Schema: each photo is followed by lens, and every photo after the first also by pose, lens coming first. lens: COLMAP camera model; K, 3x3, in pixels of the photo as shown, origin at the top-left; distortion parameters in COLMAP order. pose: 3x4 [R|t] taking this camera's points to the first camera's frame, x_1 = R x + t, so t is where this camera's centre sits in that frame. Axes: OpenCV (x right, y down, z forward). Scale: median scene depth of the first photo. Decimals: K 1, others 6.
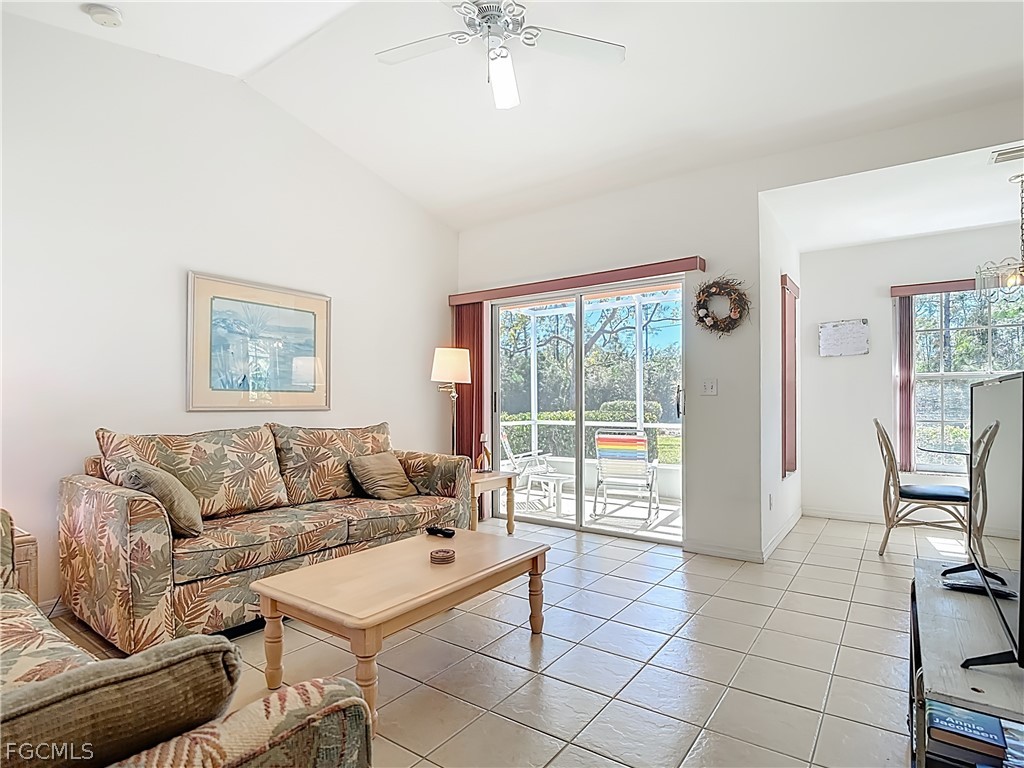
lens RADIAL K [[539.1, 0, 512.1], [0, 539.1, 397.8], [0, 0, 1]] dist [-0.010175, -0.007570]
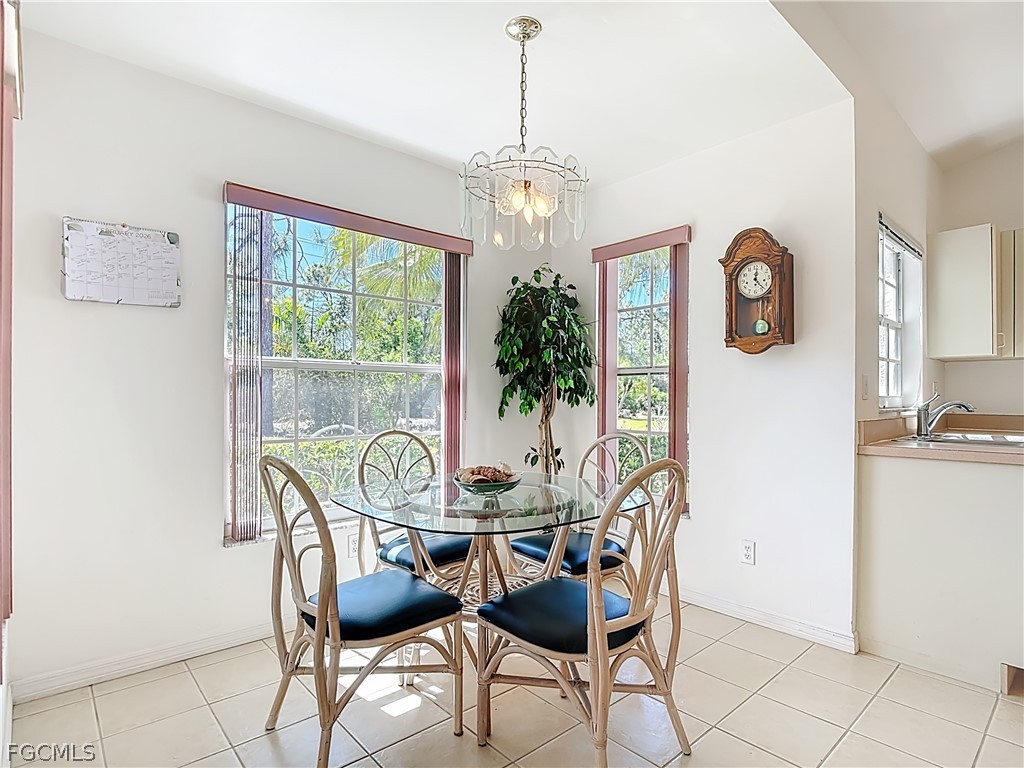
lens RADIAL K [[539.1, 0, 515.4], [0, 539.1, 391.7], [0, 0, 1]] dist [-0.010175, -0.007570]
pose [[0.217458, 0.009363, 0.976025, 0.360611], [-0.009452, 0.999927, -0.007486, -0.010175], [-0.976024, -0.007598, 0.217531, 0.815540]]
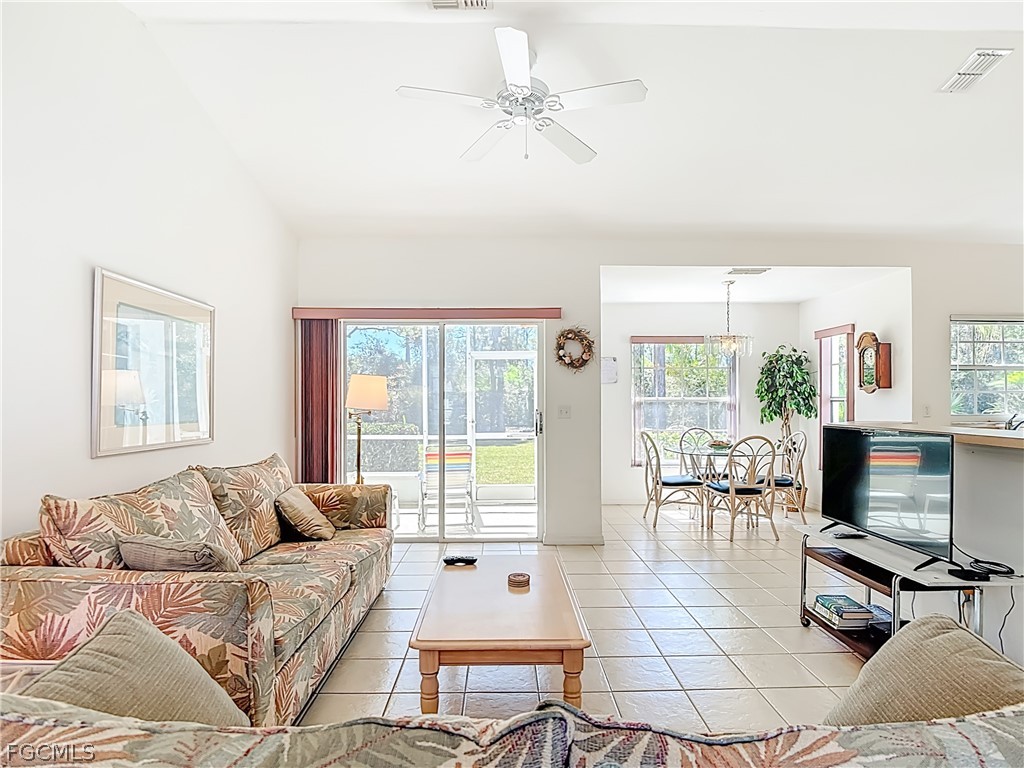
lens RADIAL K [[539.1, 0, 509.8], [0, 539.1, 393.6], [0, 0, 1]] dist [-0.010175, -0.007570]
pose [[0.803241, 0.010810, 0.595556, -0.513245], [-0.005754, 0.999929, -0.010389, -0.051615], [-0.595626, 0.004917, 0.803247, 0.067097]]
